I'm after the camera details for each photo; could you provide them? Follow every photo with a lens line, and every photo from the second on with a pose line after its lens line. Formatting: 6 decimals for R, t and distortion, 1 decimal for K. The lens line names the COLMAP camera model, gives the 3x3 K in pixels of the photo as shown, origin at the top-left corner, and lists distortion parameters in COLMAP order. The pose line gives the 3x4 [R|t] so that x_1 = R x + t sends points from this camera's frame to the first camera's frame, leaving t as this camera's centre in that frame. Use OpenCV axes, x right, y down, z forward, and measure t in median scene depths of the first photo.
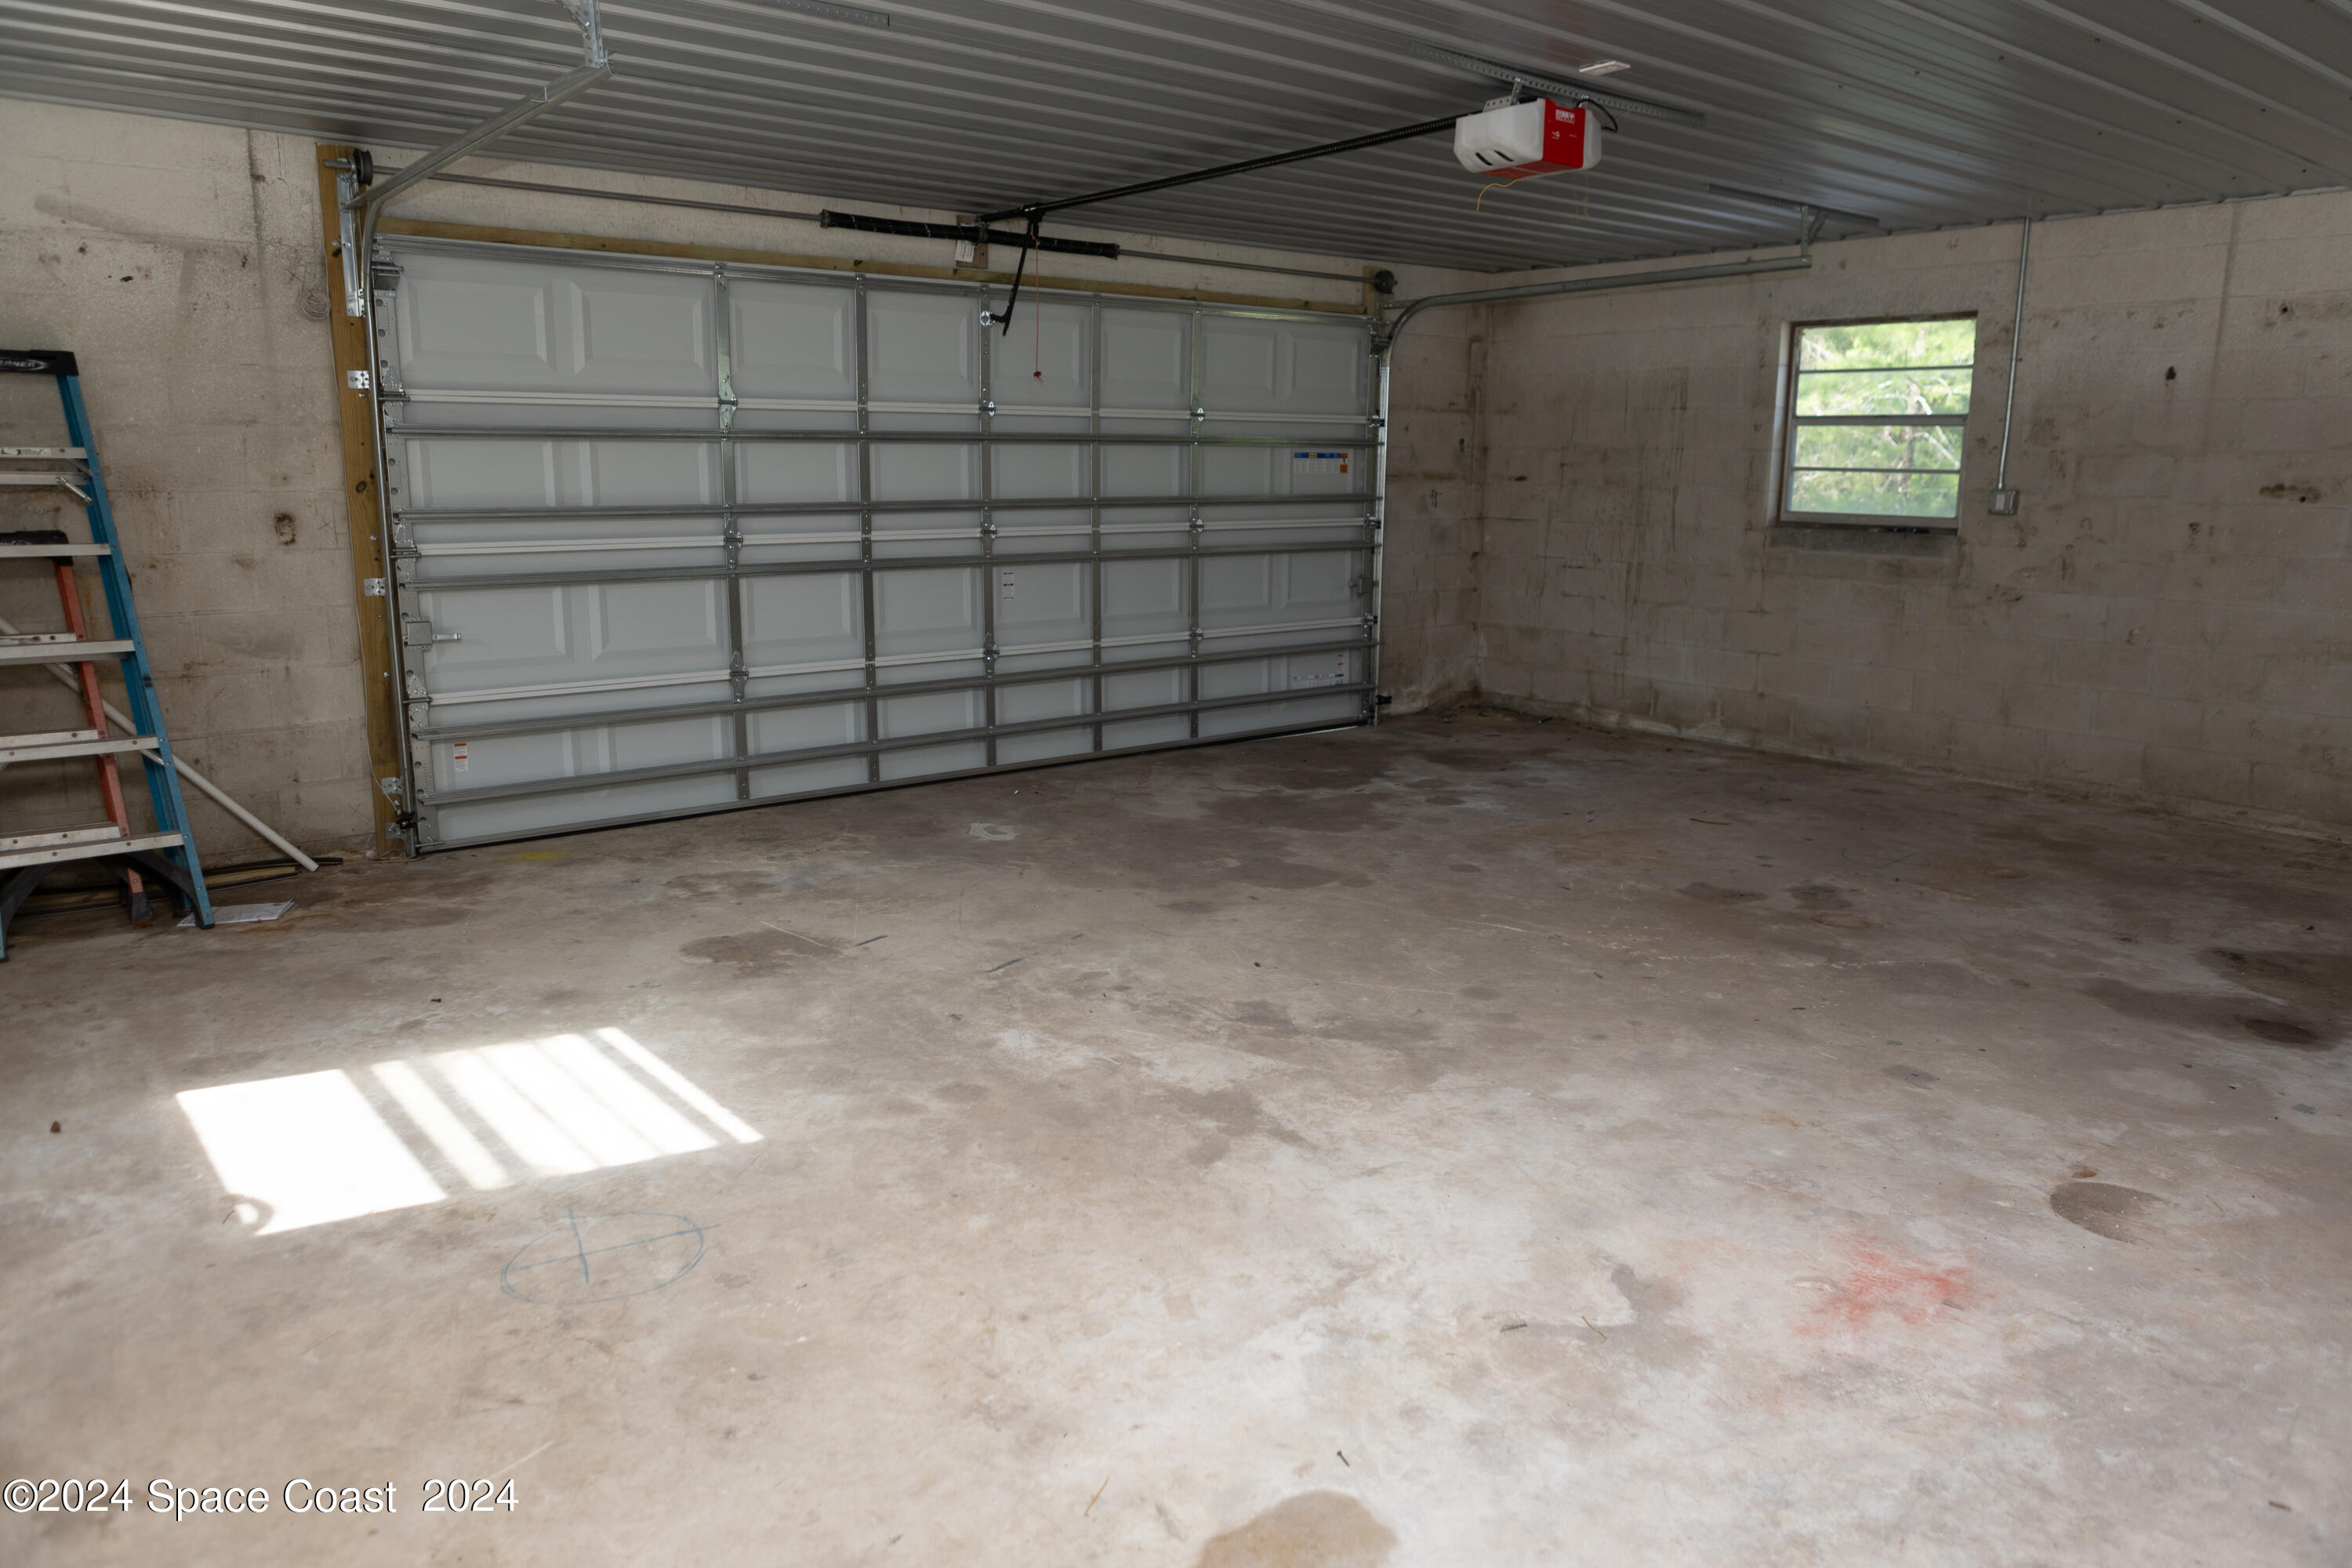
lens RADIAL K [[1618.8, 0, 1178.9], [0, 1618.8, 776.9], [0, 0, 1]] dist [-0.020361, 0.007302]
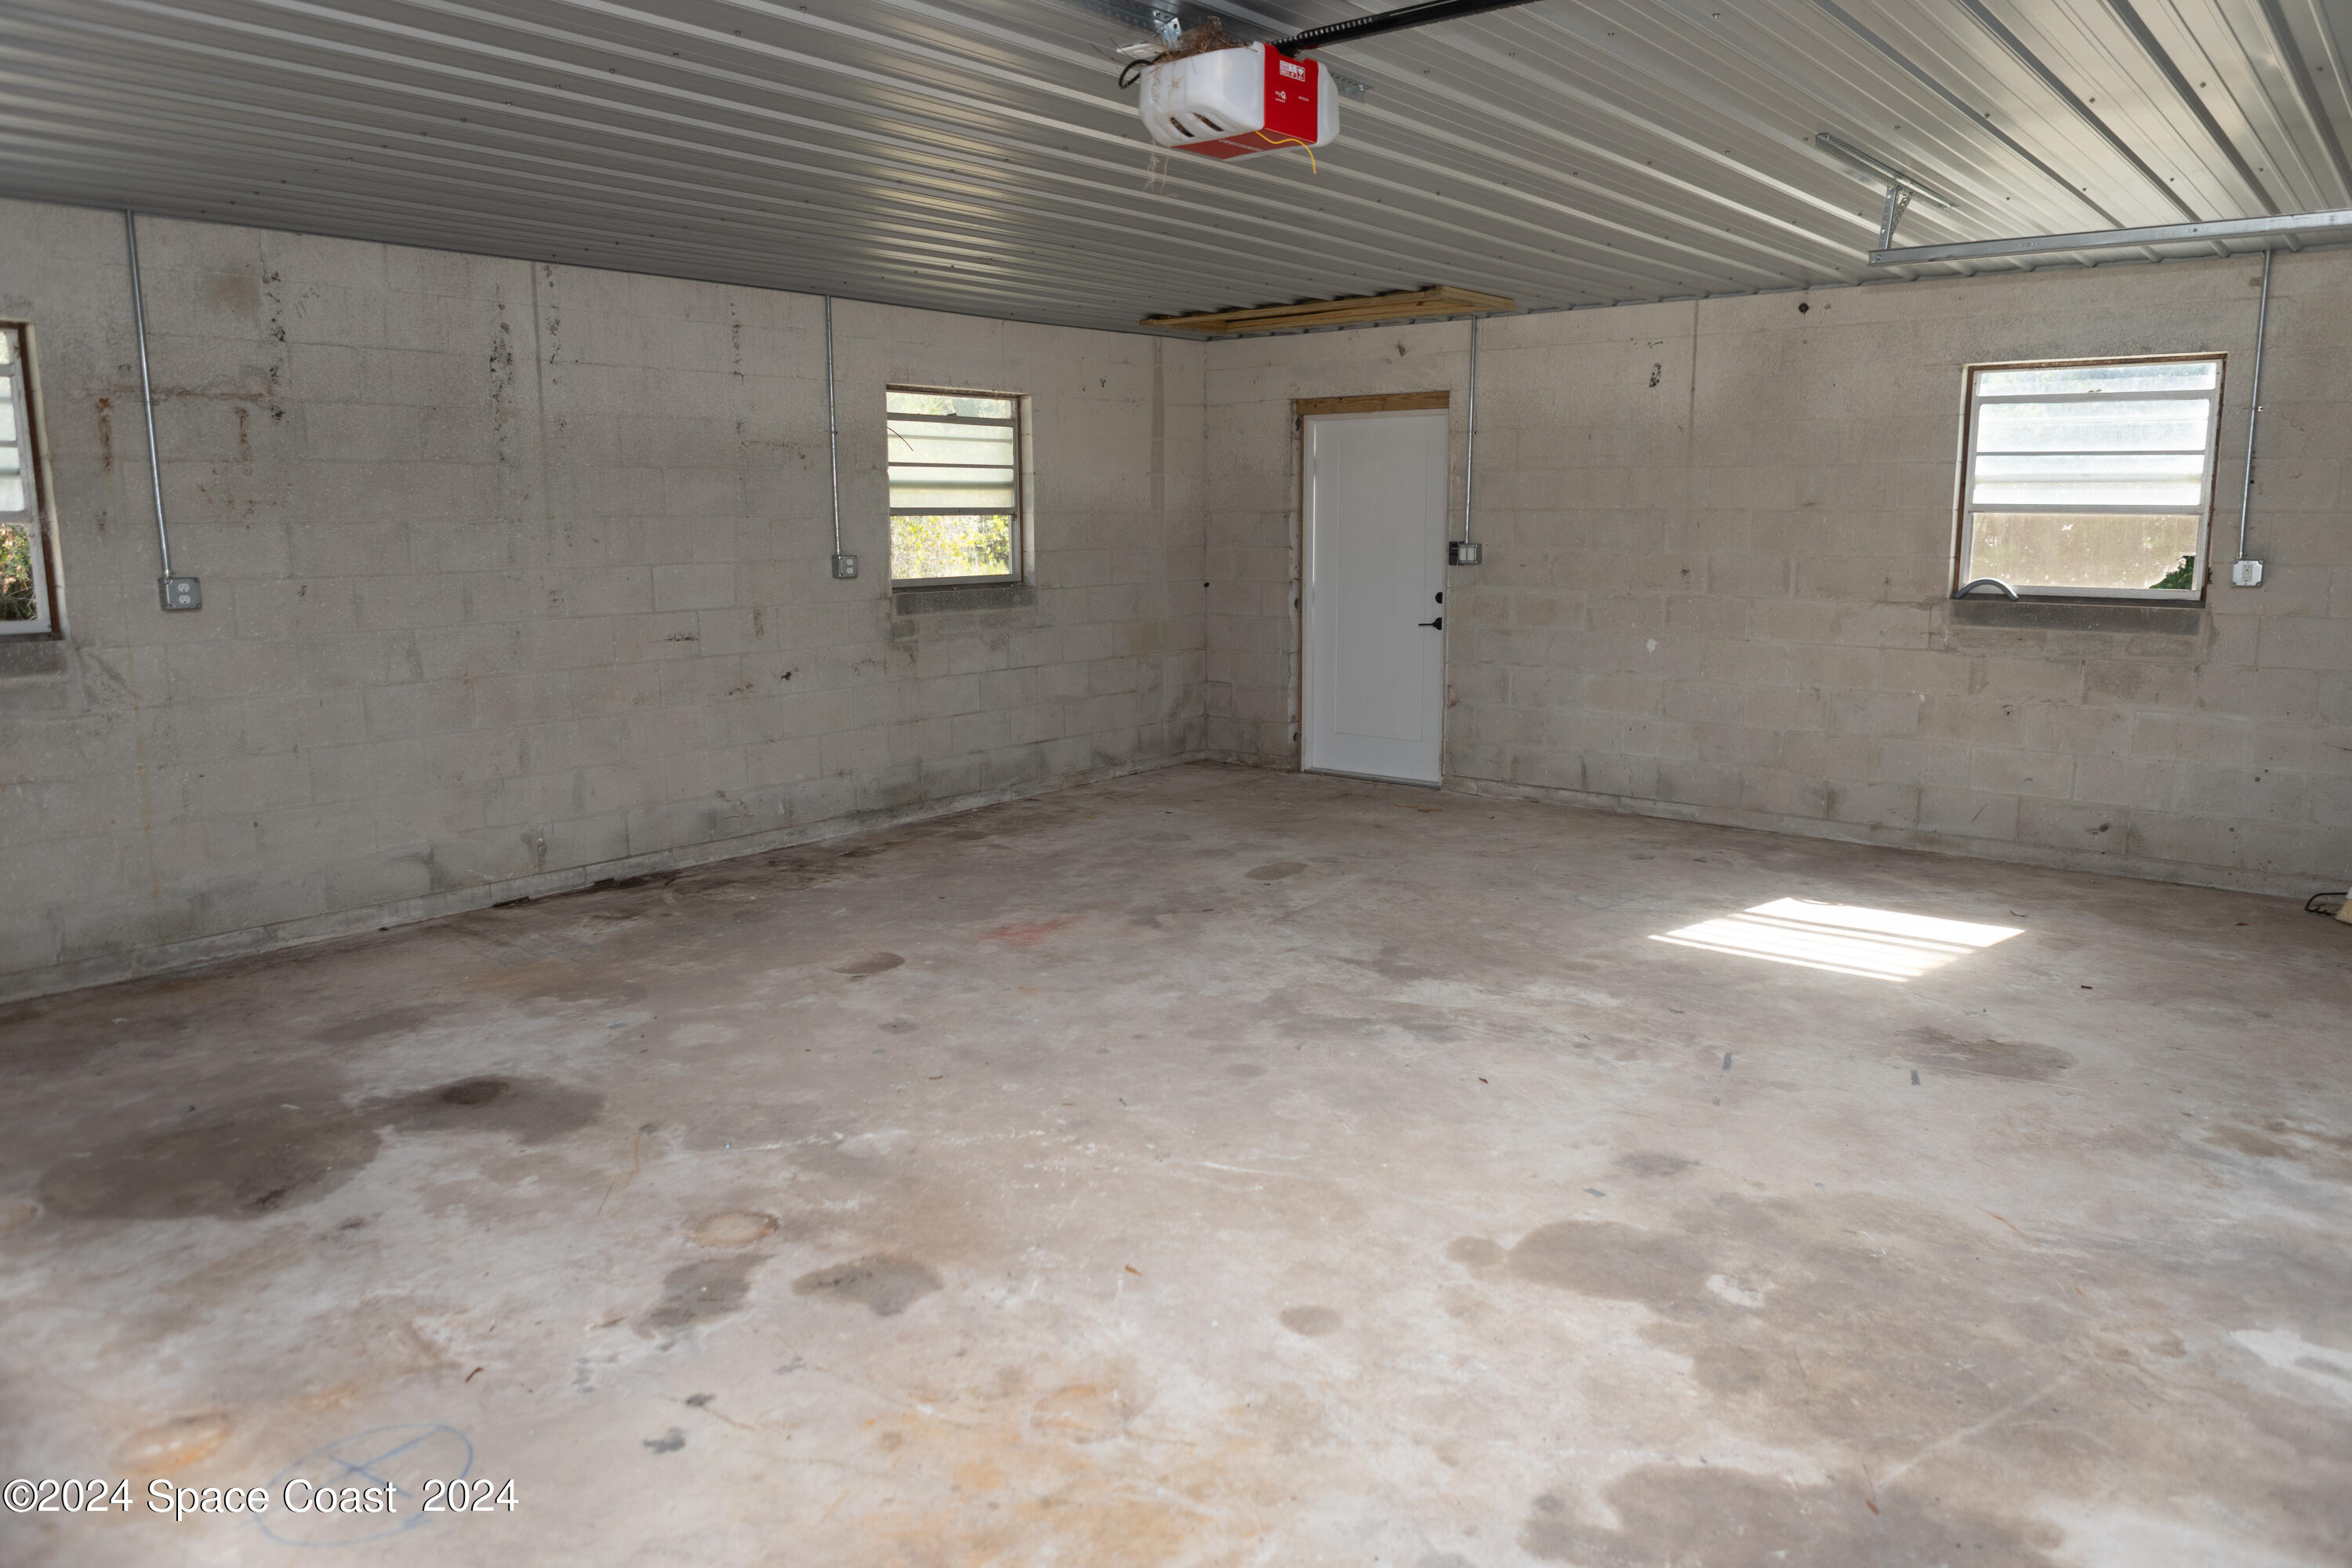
lens RADIAL K [[1618.8, 0, 1178.9], [0, 1618.8, 776.9], [0, 0, 1]] dist [-0.020361, 0.007302]
pose [[-0.982181, 0.024392, -0.186347, 0.408999], [-0.041968, 0.938035, 0.343991, -0.378656], [0.183191, 0.345682, -0.920296, 1.850870]]
